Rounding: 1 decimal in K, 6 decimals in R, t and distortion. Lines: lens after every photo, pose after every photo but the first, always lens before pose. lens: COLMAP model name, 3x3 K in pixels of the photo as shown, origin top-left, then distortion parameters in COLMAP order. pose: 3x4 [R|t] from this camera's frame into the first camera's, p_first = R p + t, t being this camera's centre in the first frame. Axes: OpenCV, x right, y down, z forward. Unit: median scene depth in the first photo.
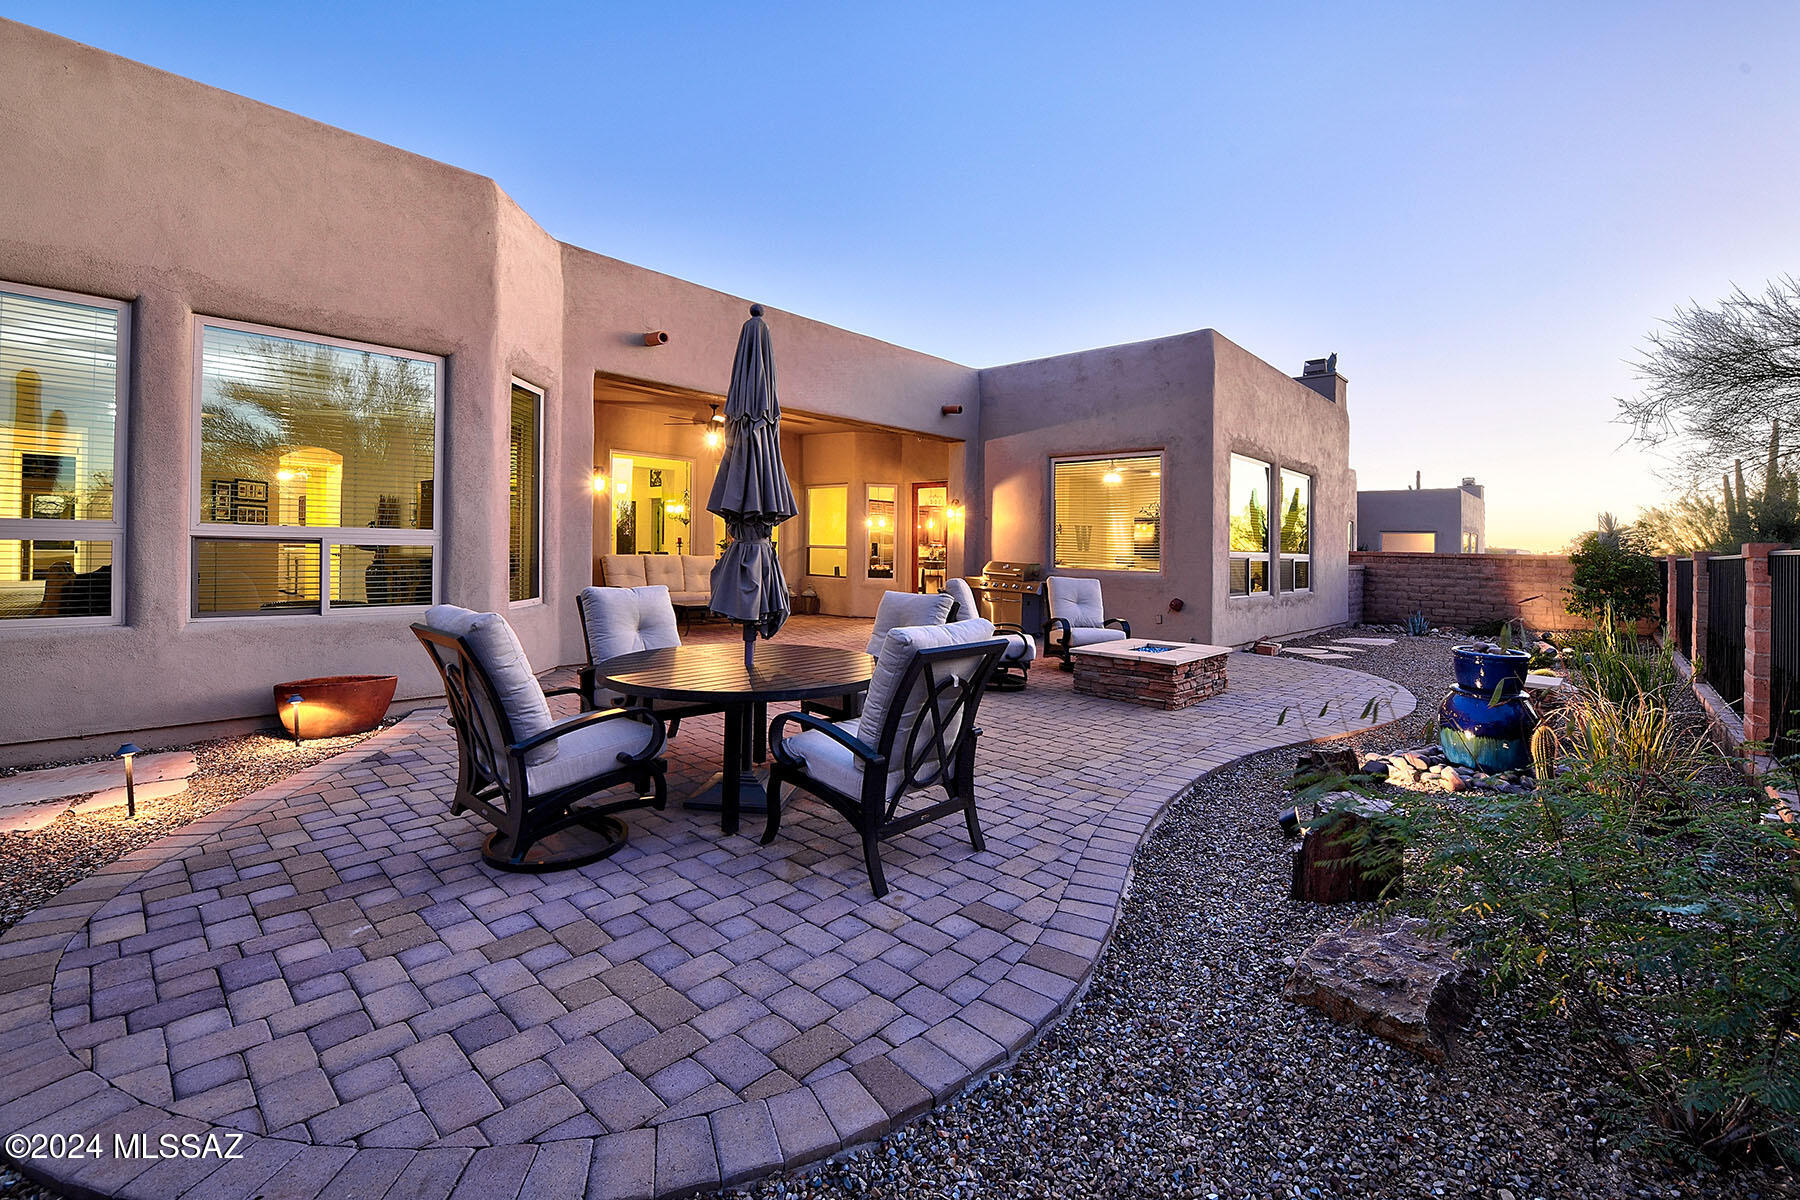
lens RADIAL K [[767.1, 0, 897.8], [0, 767.1, 559.5], [0, 0, 1]] dist [-0.018012, -0.000252]
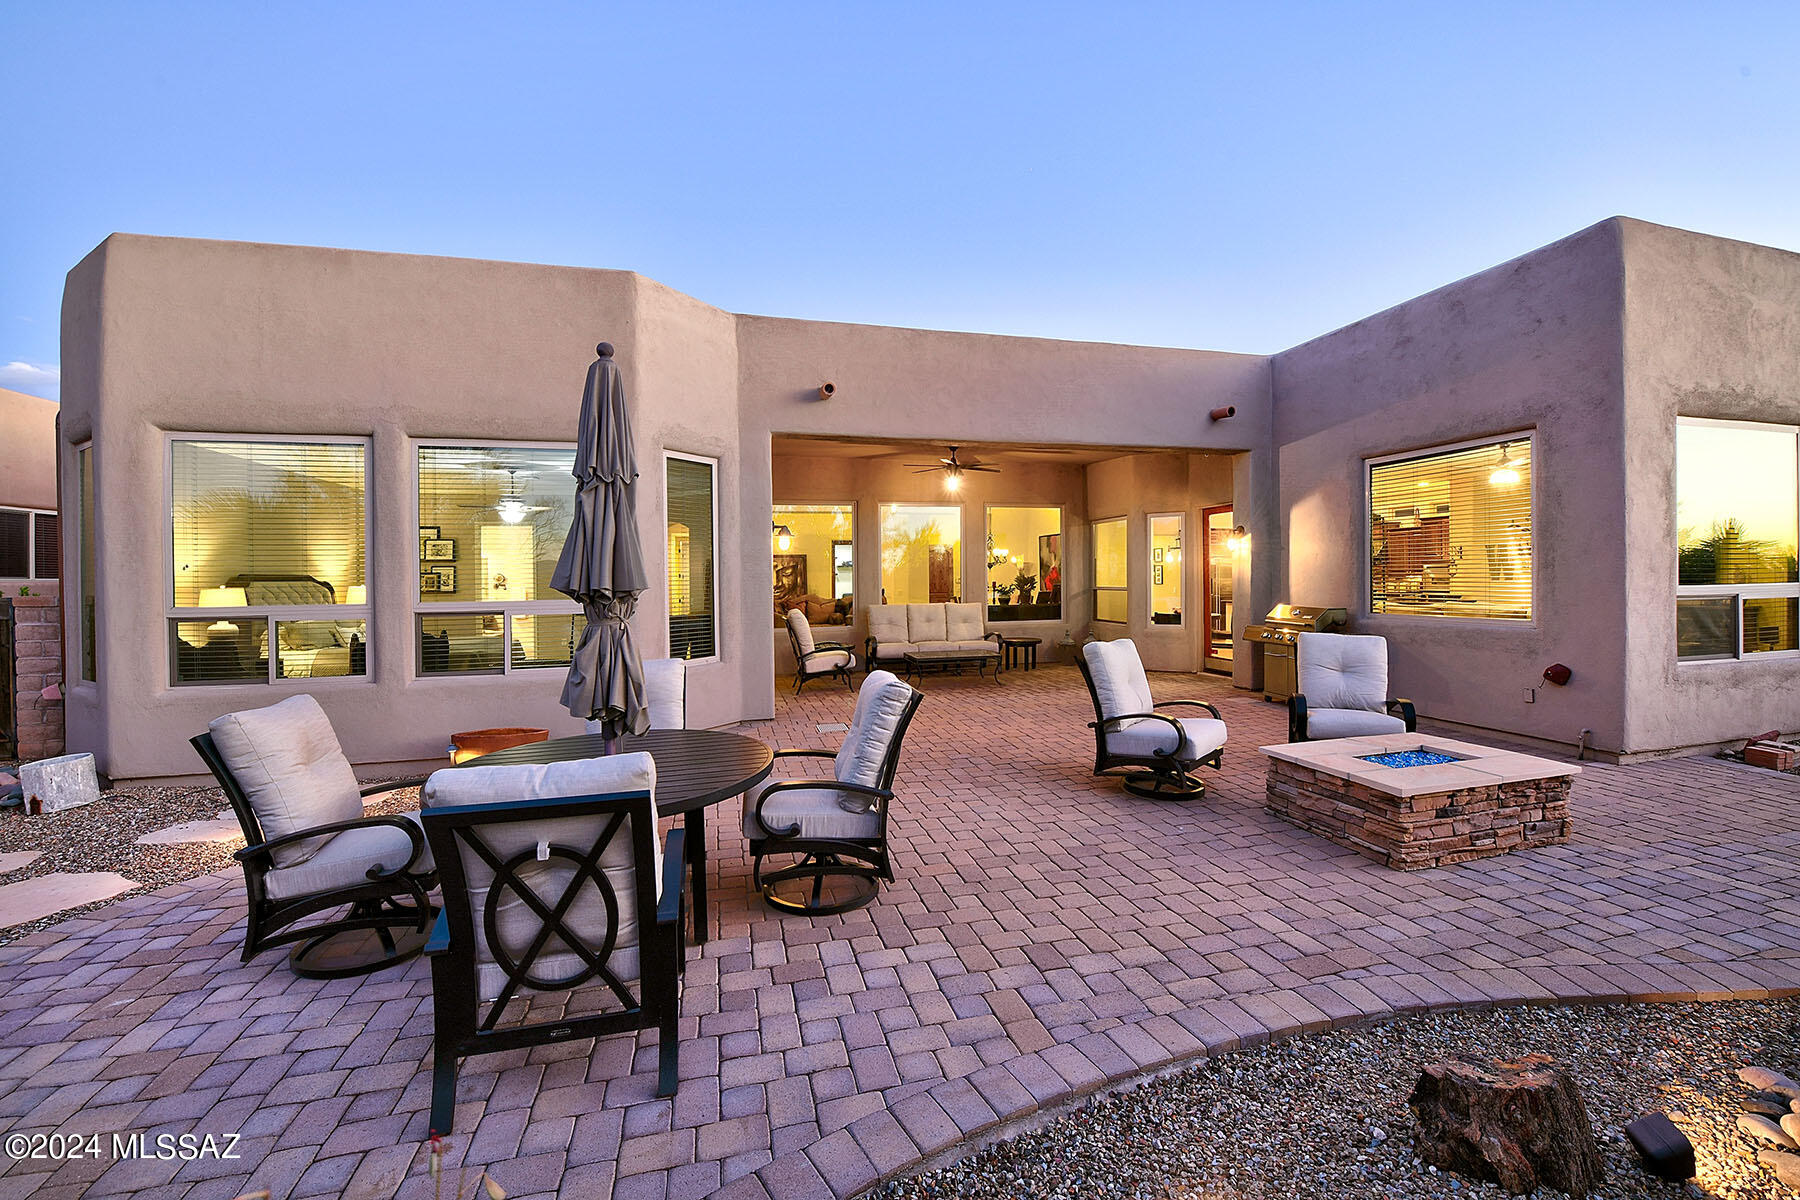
lens RADIAL K [[744.0, 0, 900.0], [0, 744.0, 600.0], [0, 0, 1]] dist [-0.012116, -0.004741]
pose [[0.844065, -0.021912, -0.535793, 0.283369], [0.027918, 0.999605, 0.003101, -0.022228], [0.535514, -0.017575, 0.844344, 0.254671]]
